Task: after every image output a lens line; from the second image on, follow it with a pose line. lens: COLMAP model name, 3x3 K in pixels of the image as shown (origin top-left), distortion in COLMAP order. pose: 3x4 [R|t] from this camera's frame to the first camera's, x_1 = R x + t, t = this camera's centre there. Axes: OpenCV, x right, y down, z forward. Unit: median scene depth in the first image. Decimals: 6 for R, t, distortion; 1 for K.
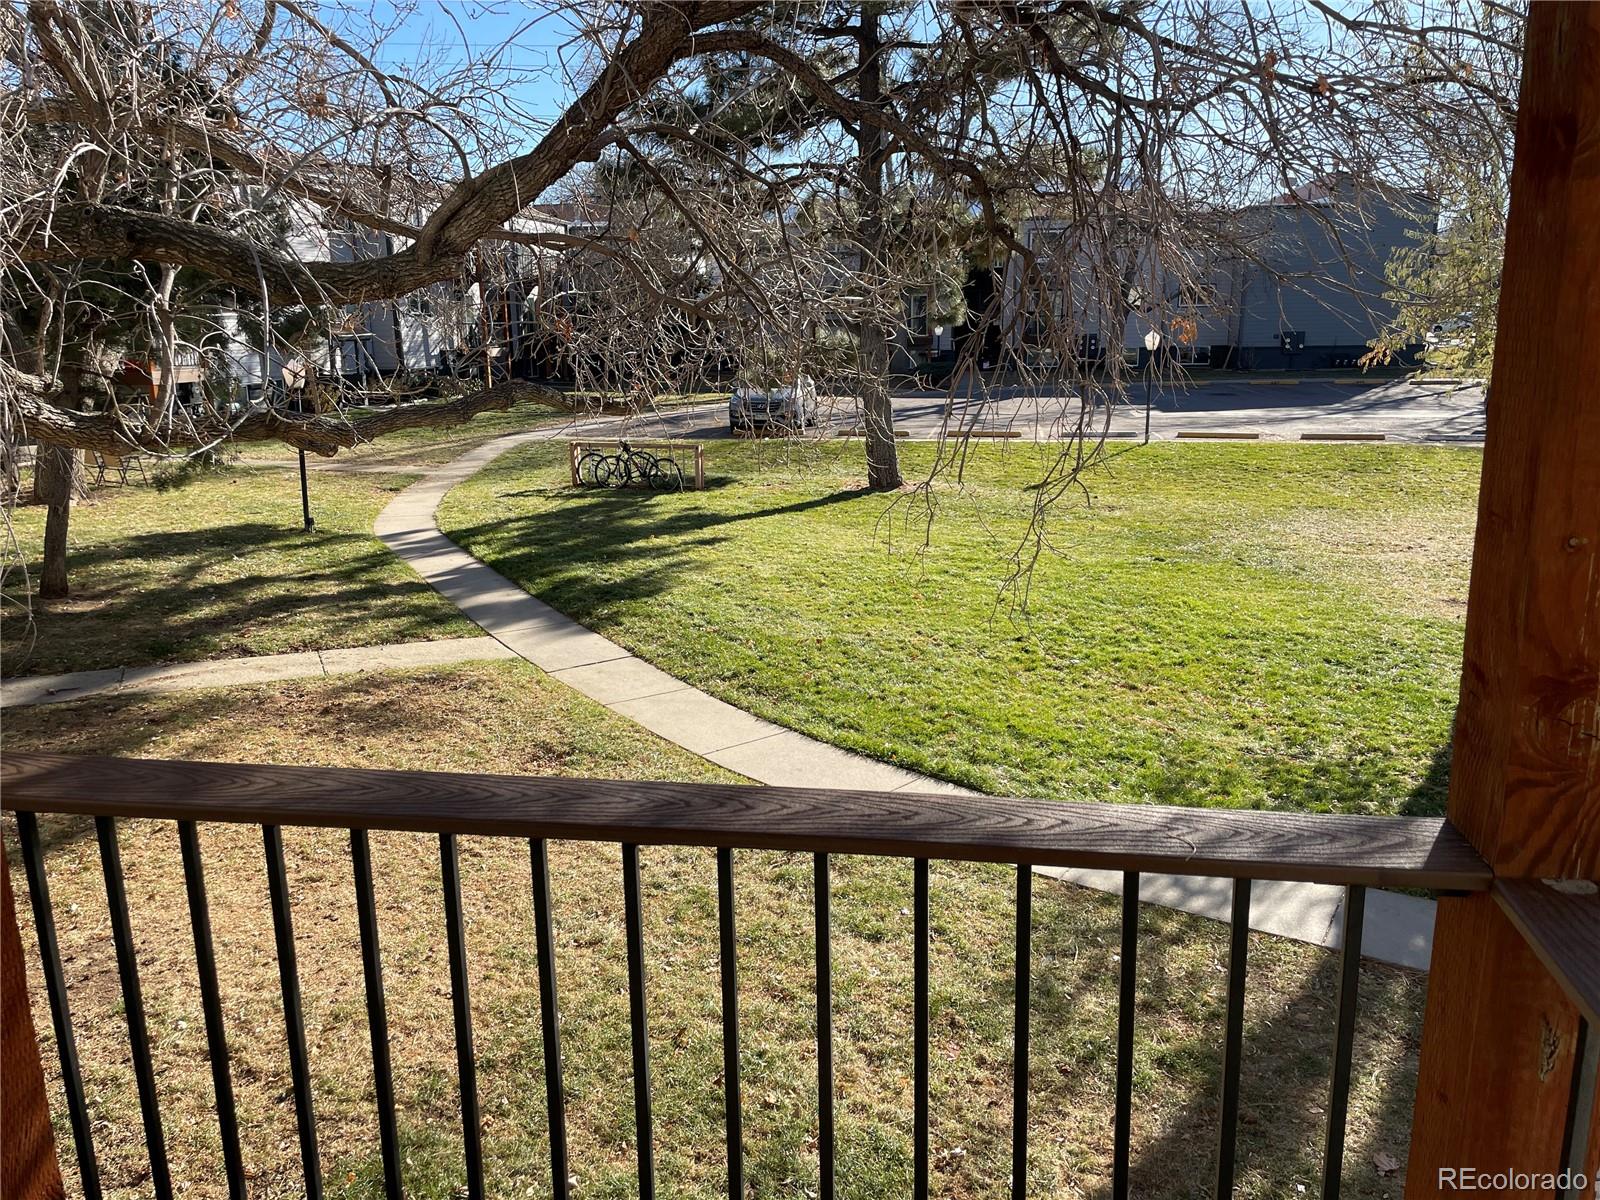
lens RADIAL K [[1200.6, 0, 810.8], [0, 1200.6, 593.0], [0, 0, 1]] dist [0.058535, -0.068717]
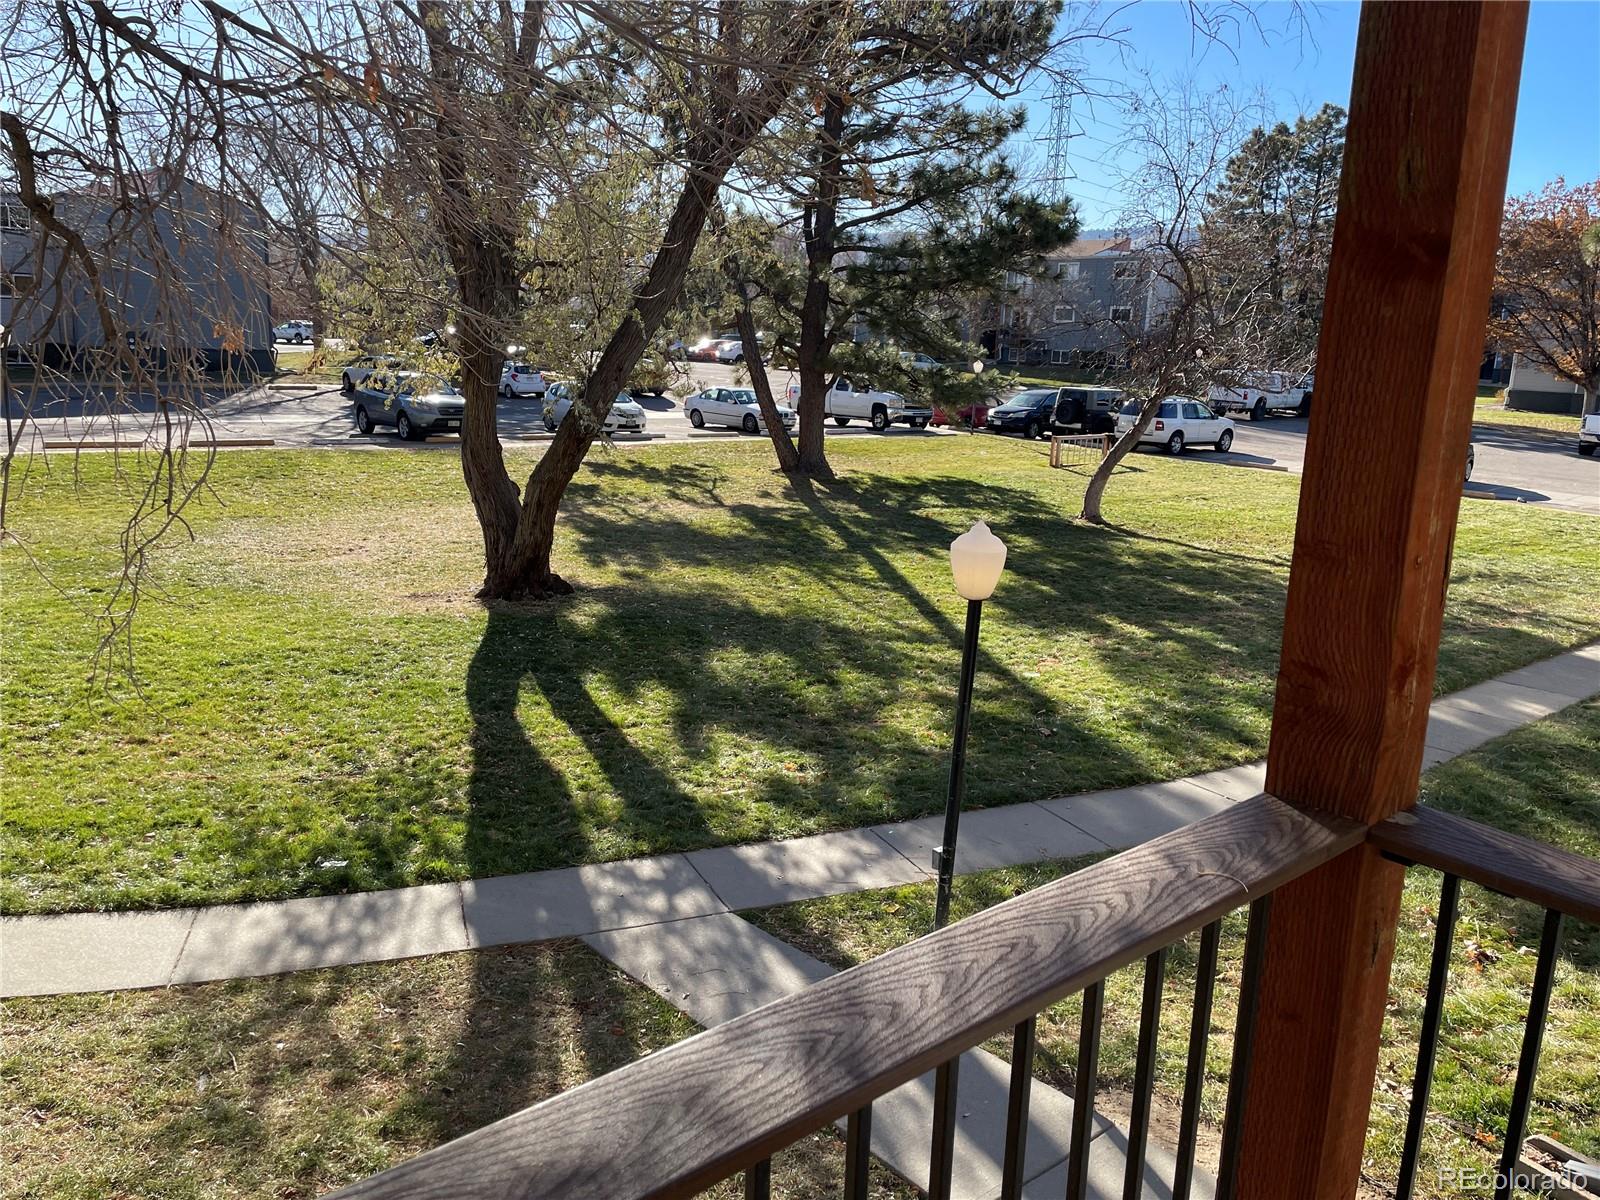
lens RADIAL K [[1200.6, 0, 804.4], [0, 1200.6, 612.5], [0, 0, 1]] dist [0.058535, -0.068717]
pose [[0.630189, -0.136185, 0.764406, -0.086077], [0.126678, 0.989340, 0.071823, -0.015161], [-0.766039, 0.051571, 0.640723, 0.080253]]
